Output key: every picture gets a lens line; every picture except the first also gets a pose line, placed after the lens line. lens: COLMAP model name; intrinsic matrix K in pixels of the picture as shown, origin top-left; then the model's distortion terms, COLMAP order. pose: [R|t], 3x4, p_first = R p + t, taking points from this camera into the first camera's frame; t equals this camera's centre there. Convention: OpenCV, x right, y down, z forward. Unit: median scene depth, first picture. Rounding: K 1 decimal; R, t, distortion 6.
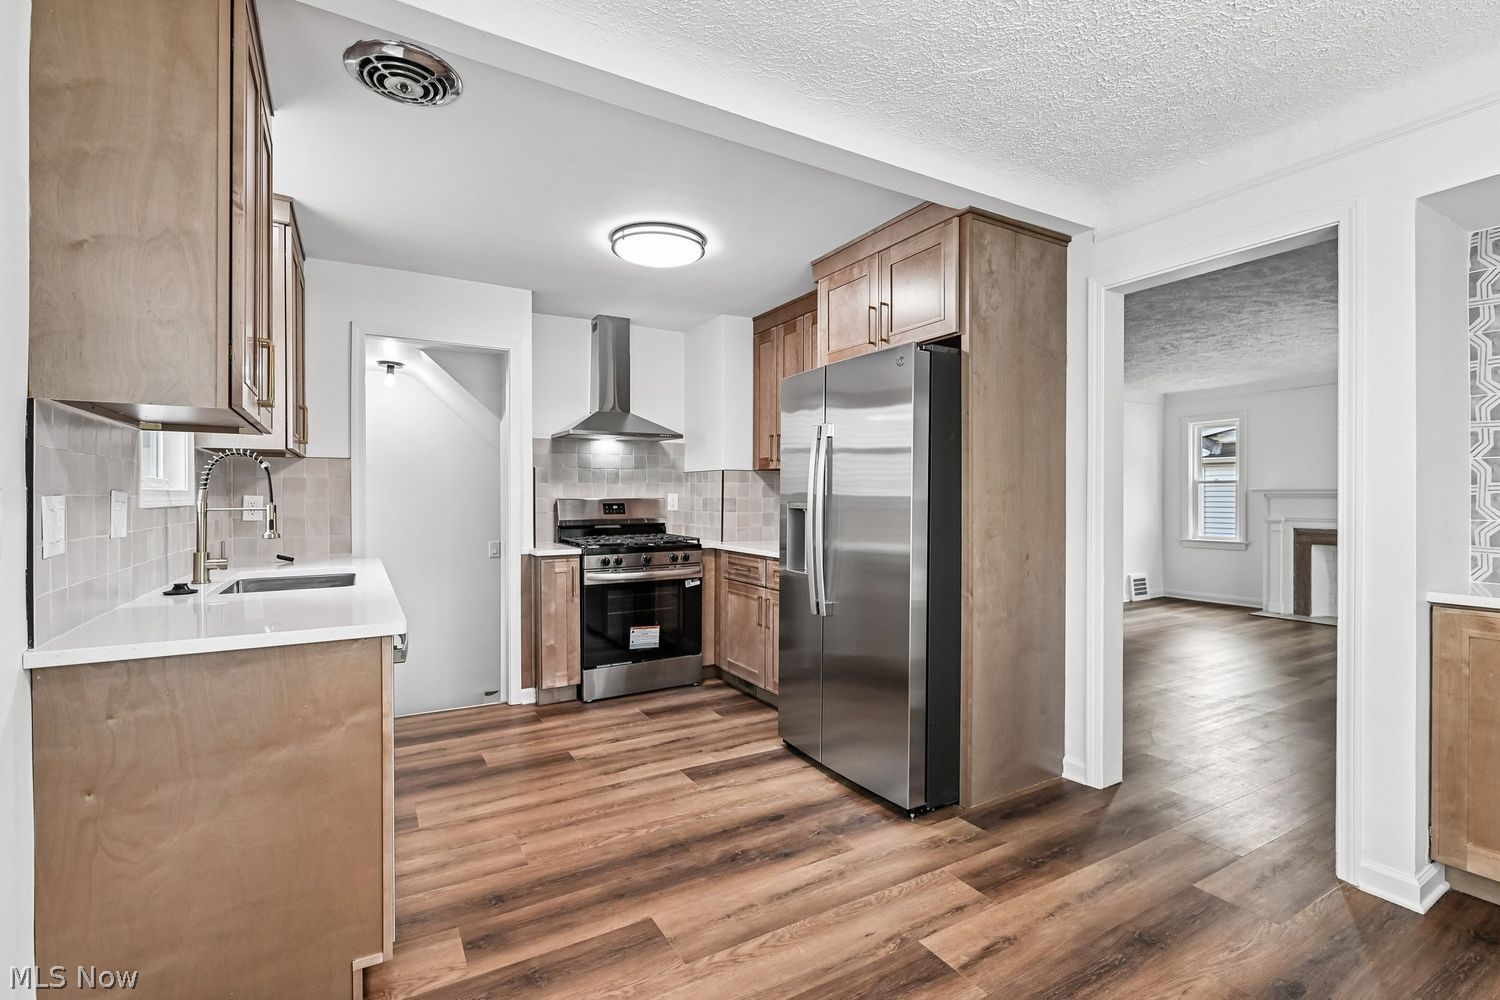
lens RADIAL K [[680.3, 0, 751.2], [0, 680.3, 502.0], [0, 0, 1]] dist [-0.001420, -0.002402]
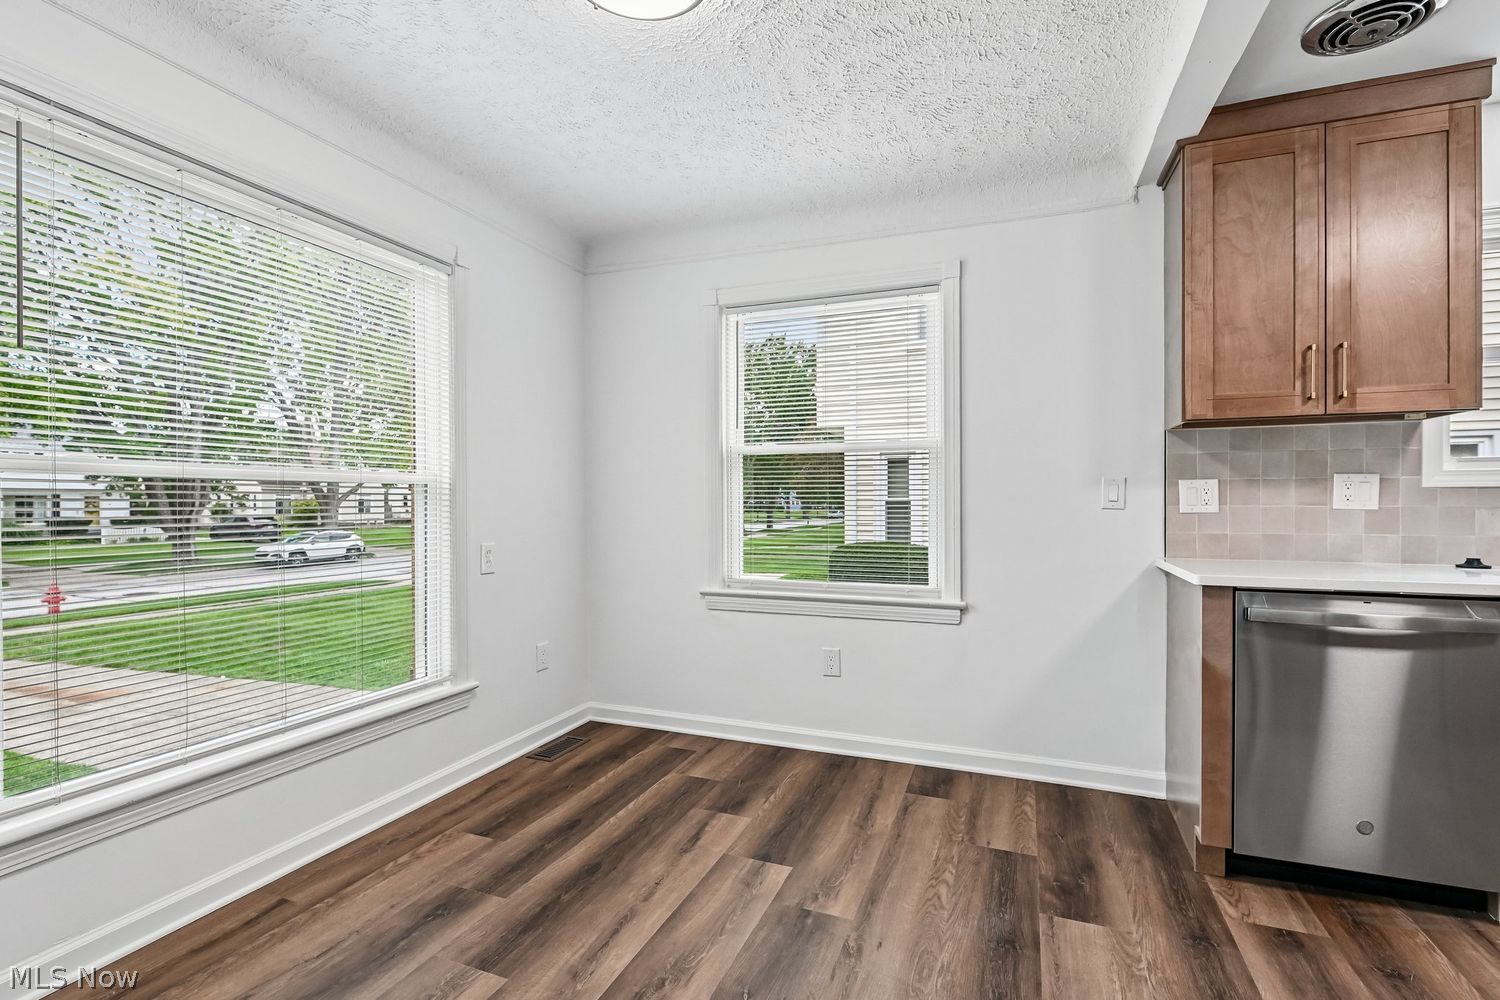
lens RADIAL K [[680.3, 0, 751.5], [0, 680.3, 504.3], [0, 0, 1]] dist [-0.001420, -0.002402]
pose [[-0.788691, 0.003850, -0.614777, 0.332433], [-0.002577, 0.999951, 0.009569, 0.013817], [0.614784, 0.009131, -0.788643, 0.547570]]
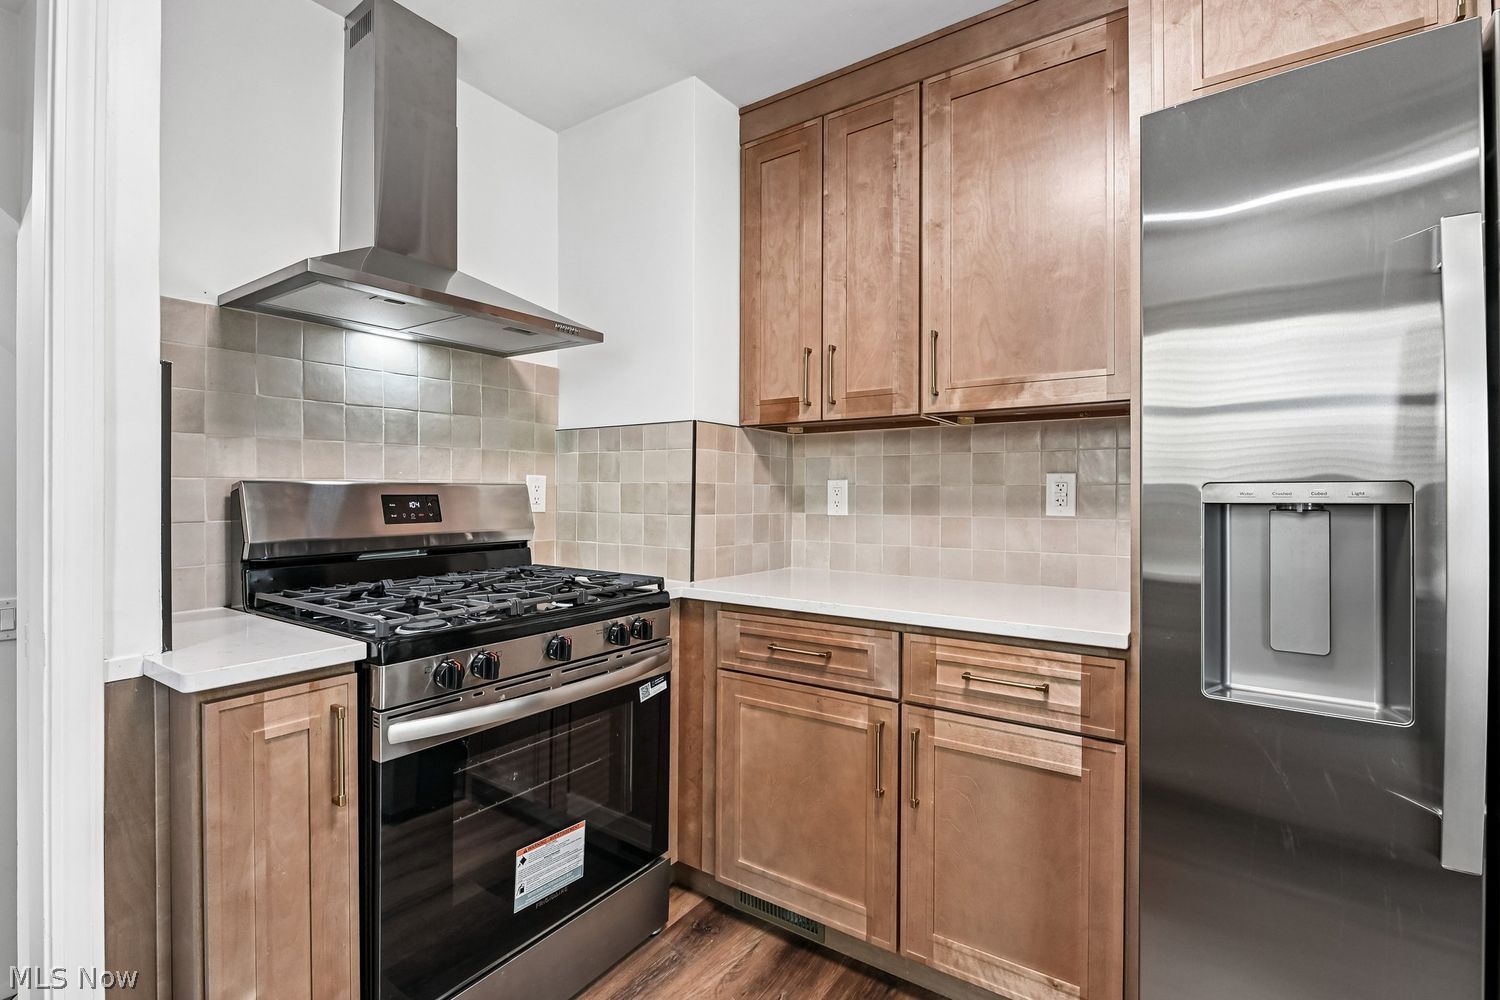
lens RADIAL K [[680.3, 0, 757.2], [0, 680.3, 497.5], [0, 0, 1]] dist [-0.001420, -0.002402]
pose [[0.901607, 0.000662, 0.432556, -0.206419], [0.000905, 0.999994, -0.003417, 0.005341], [-0.432556, 0.003472, 0.901600, 0.603302]]
